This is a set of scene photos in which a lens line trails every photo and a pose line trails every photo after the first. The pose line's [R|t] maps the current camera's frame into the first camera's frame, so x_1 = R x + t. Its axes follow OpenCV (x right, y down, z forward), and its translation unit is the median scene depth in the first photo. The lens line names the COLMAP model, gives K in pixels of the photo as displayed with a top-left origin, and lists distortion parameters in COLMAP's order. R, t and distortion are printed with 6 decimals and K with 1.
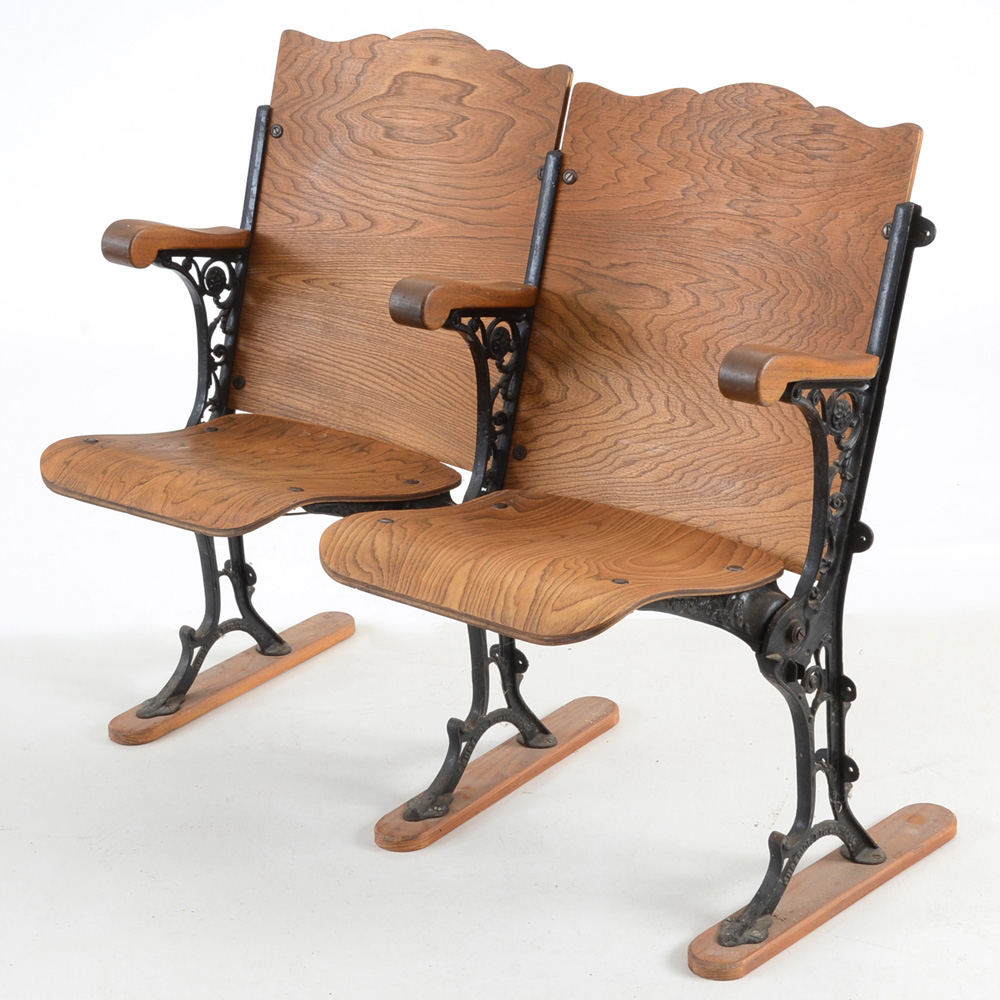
lens RADIAL K [[2248.9, 0, 542.9], [0, 2248.9, 489.7], [0, 0, 1]] dist [0.137846, 0.000000]
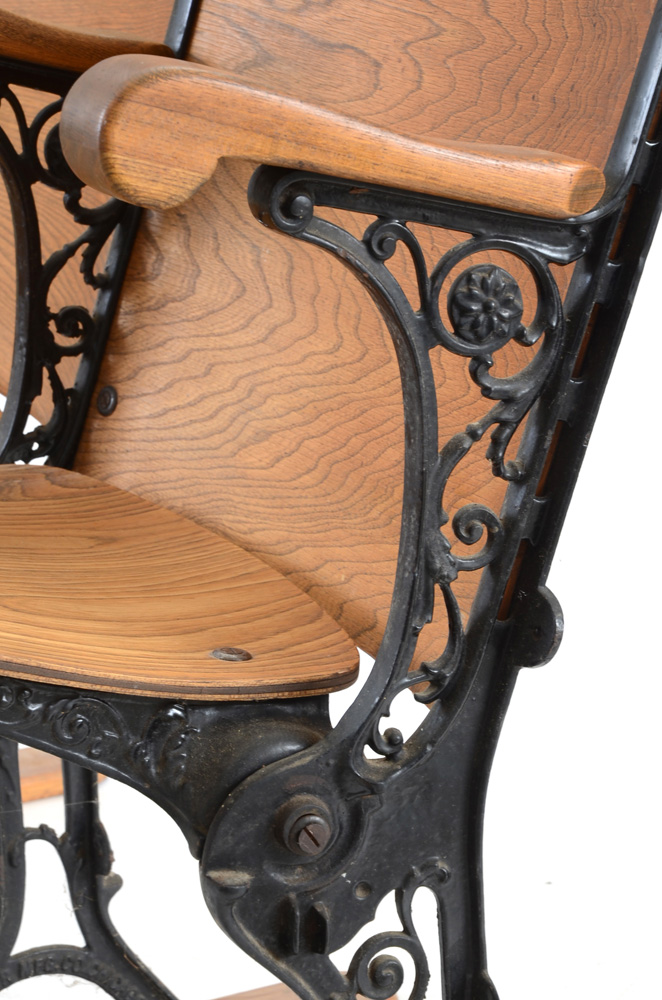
lens RADIAL K [[2843.5, 0, 336.1], [0, 2843.5, 513.4], [0, 0, 1]] dist [0.712016, 0.000000]
pose [[0.911266, 0.134029, -0.389397, 0.277736], [-0.165127, 0.985135, -0.047351, 0.028216], [0.377263, 0.107449, 0.919852, 0.472748]]
